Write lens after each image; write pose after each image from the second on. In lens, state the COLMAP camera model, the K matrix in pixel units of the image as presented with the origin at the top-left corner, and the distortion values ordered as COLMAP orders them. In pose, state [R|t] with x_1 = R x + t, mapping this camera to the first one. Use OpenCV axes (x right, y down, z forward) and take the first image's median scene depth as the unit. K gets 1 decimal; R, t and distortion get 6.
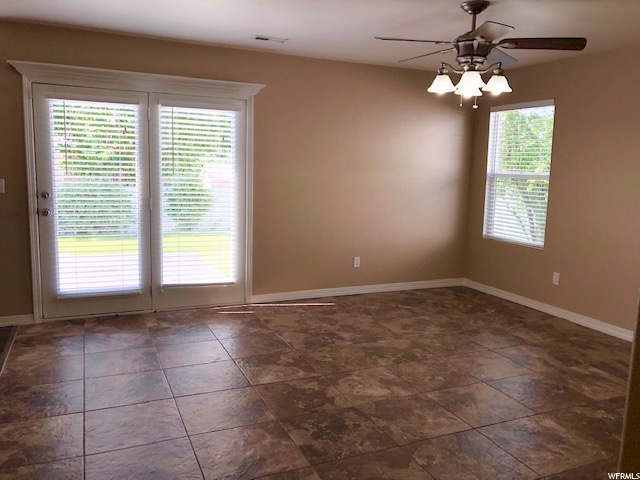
lens RADIAL K [[520.5, 0, 322.3], [0, 520.5, 239.1], [0, 0, 1]] dist [0.017579, 0.002499]
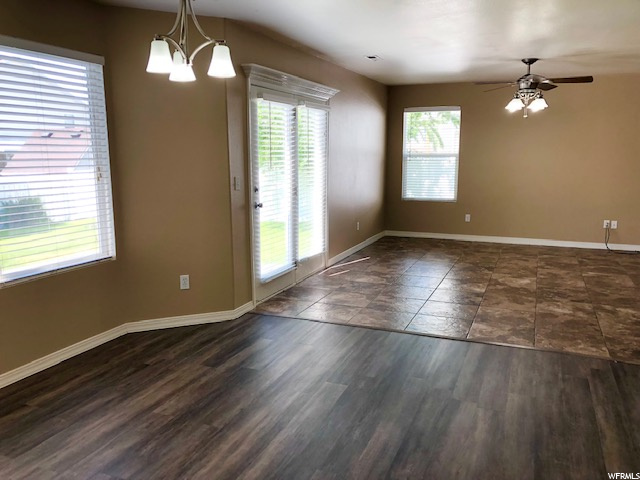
lens RADIAL K [[520.5, 0, 322.3], [0, 520.5, 239.1], [0, 0, 1]] dist [0.017579, 0.002499]
pose [[0.748519, -0.140973, 0.647955, -1.131974], [0.116227, 0.989906, 0.081104, -0.051561], [-0.652848, 0.014602, 0.757348, 0.084982]]
